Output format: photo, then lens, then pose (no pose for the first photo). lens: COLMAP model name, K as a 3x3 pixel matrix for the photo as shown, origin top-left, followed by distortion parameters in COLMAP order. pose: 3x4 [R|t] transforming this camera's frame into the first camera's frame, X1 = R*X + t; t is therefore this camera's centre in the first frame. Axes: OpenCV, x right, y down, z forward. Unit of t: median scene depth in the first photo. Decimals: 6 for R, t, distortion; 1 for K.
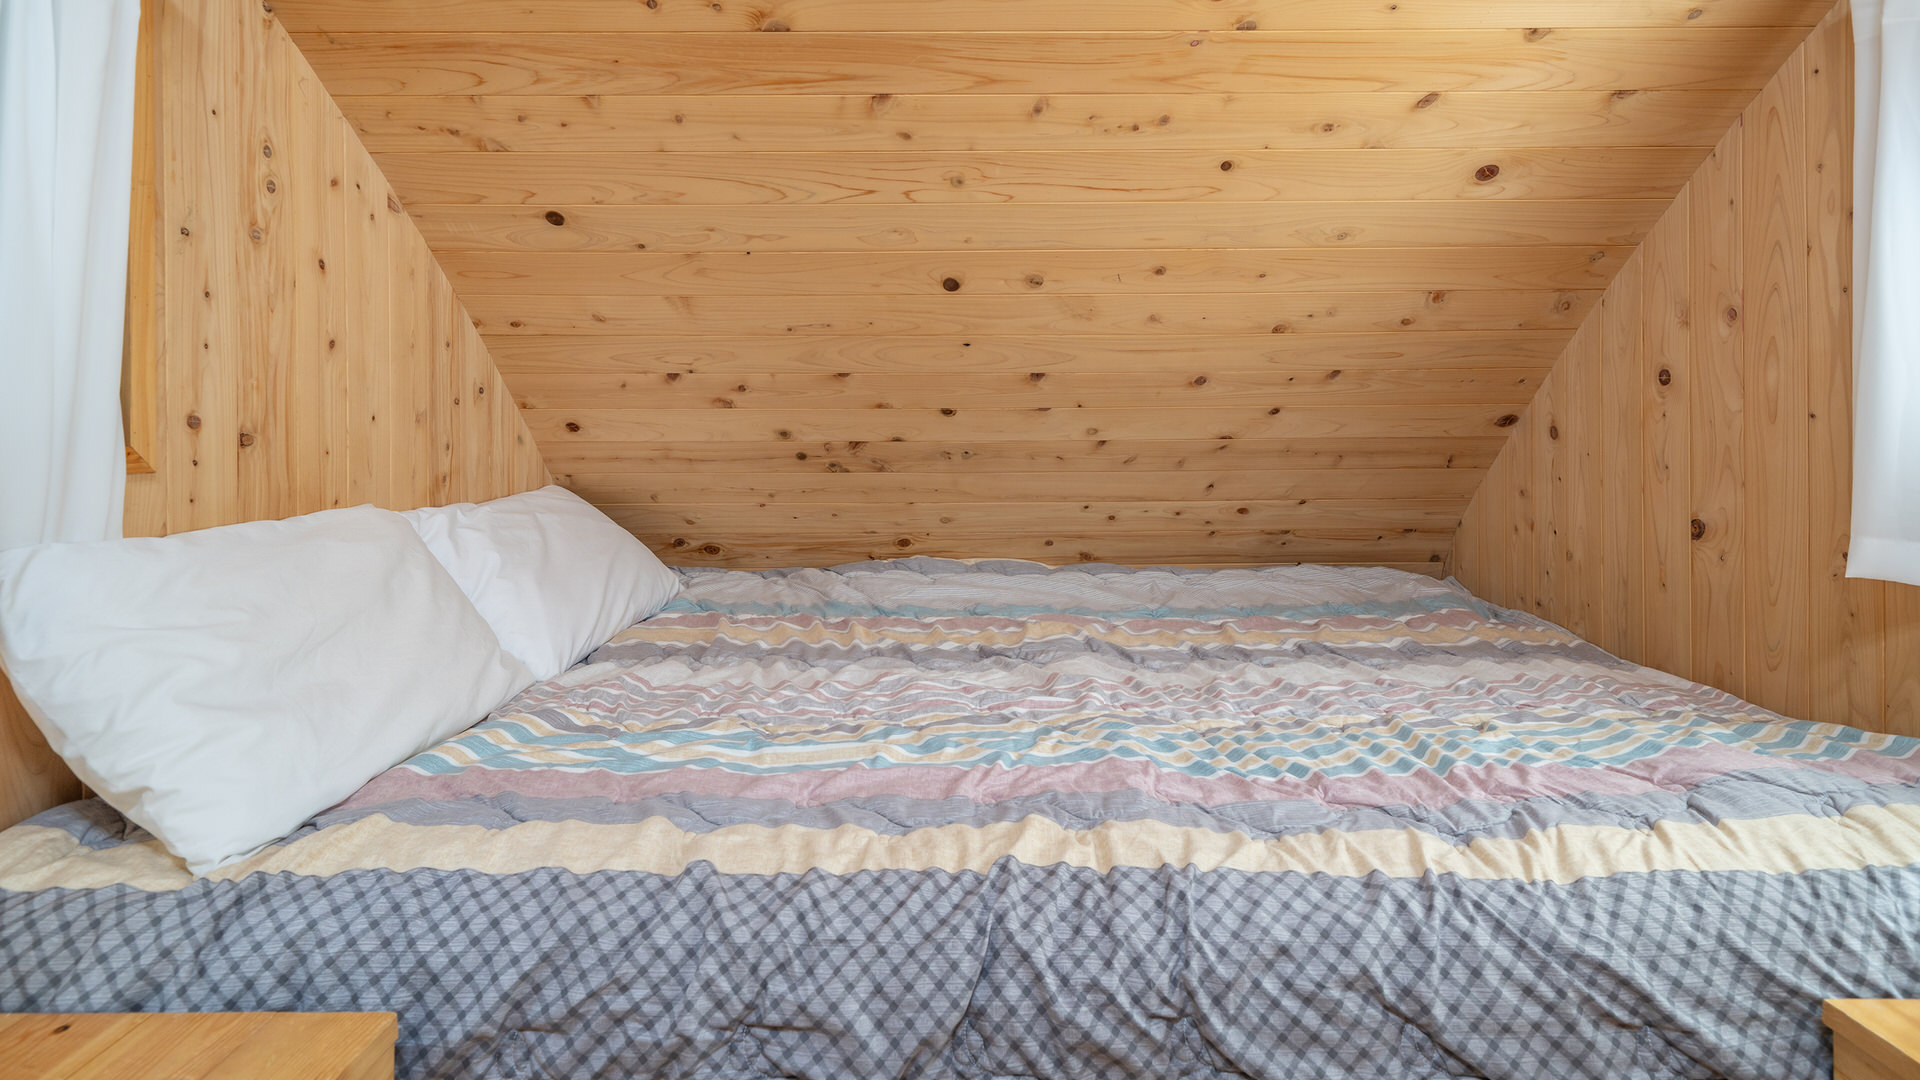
lens RADIAL K [[1010.4, 0, 960.5], [0, 1010.4, 478.1], [0, 0, 1]] dist [-0.002015, 0.001001]
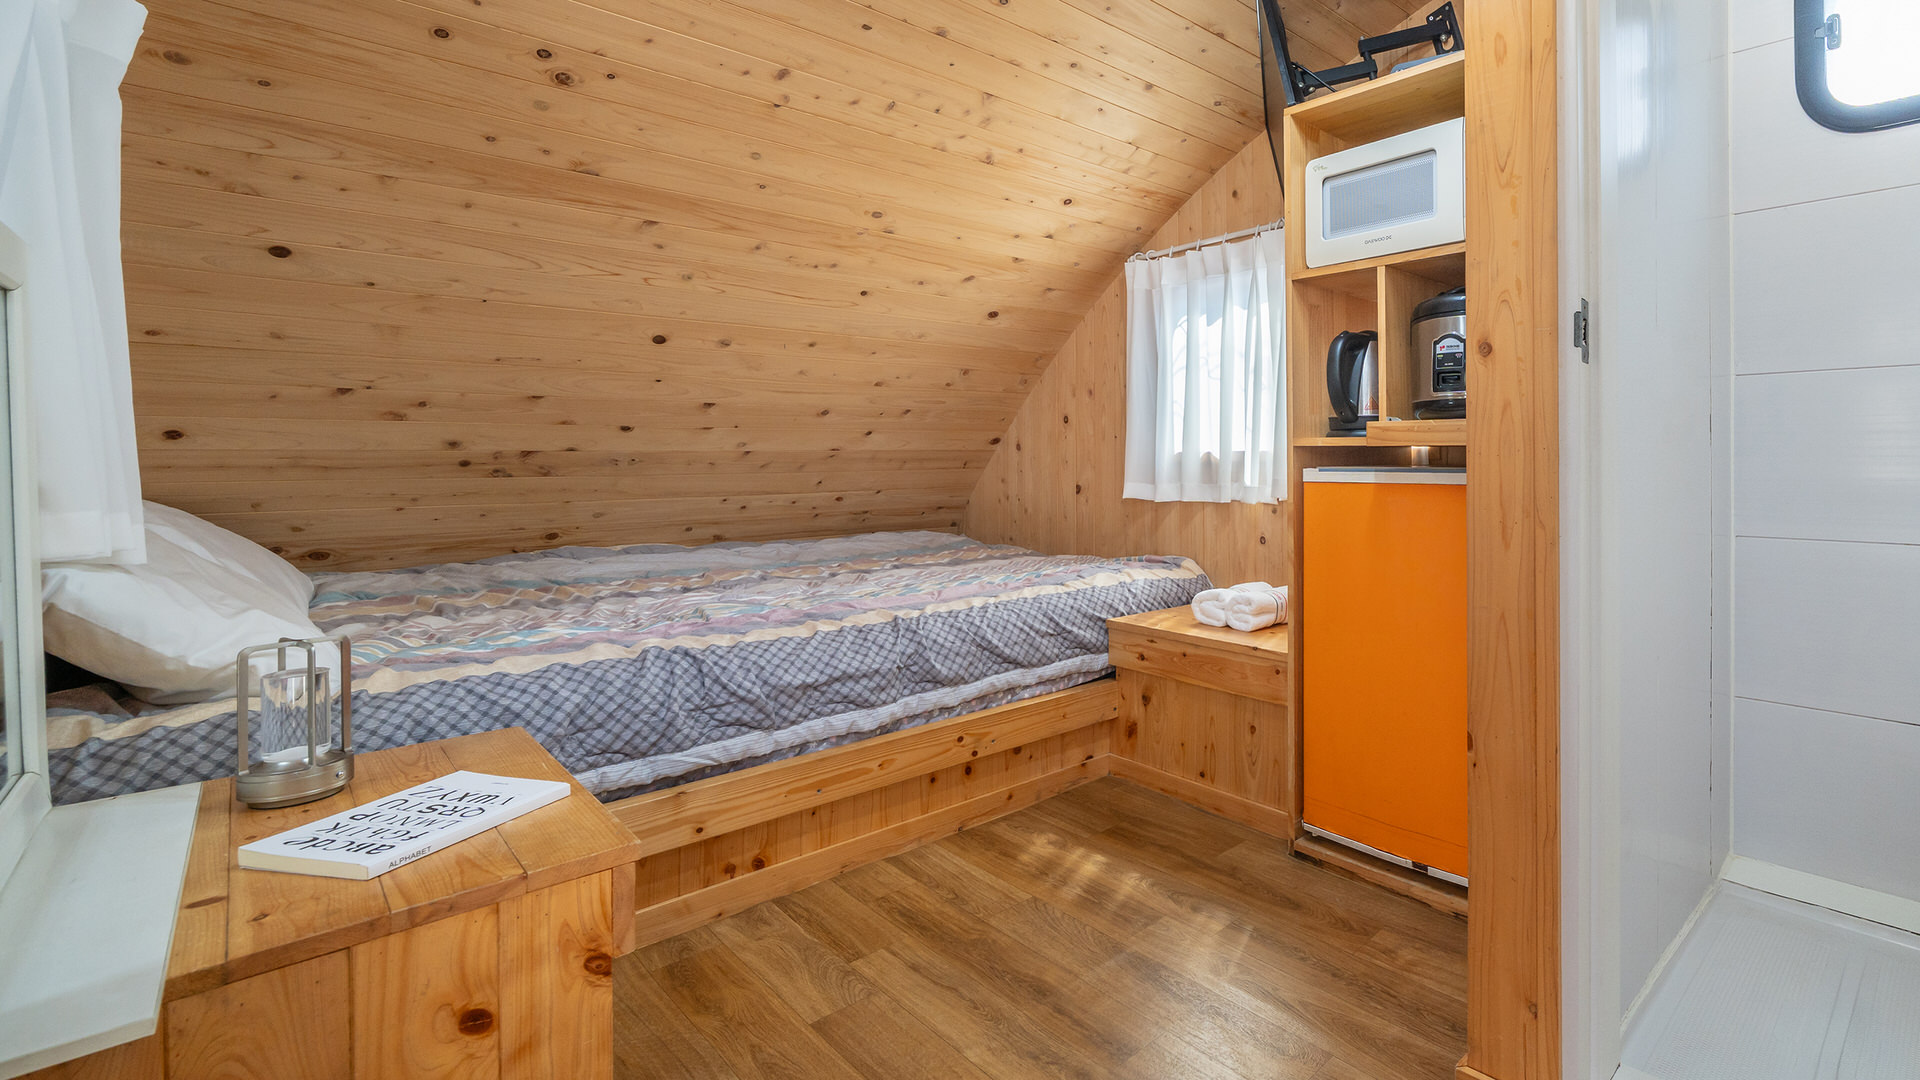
lens RADIAL K [[852.1, 0, 960.0], [0, 852.1, 540.0], [0, 0, 1]] dist [0.000990, 0.000221]
pose [[0.885647, -0.032188, 0.463241, -0.220373], [0.007183, 0.998425, 0.055642, 0.033431], [-0.464303, -0.045952, 0.884484, -0.320985]]
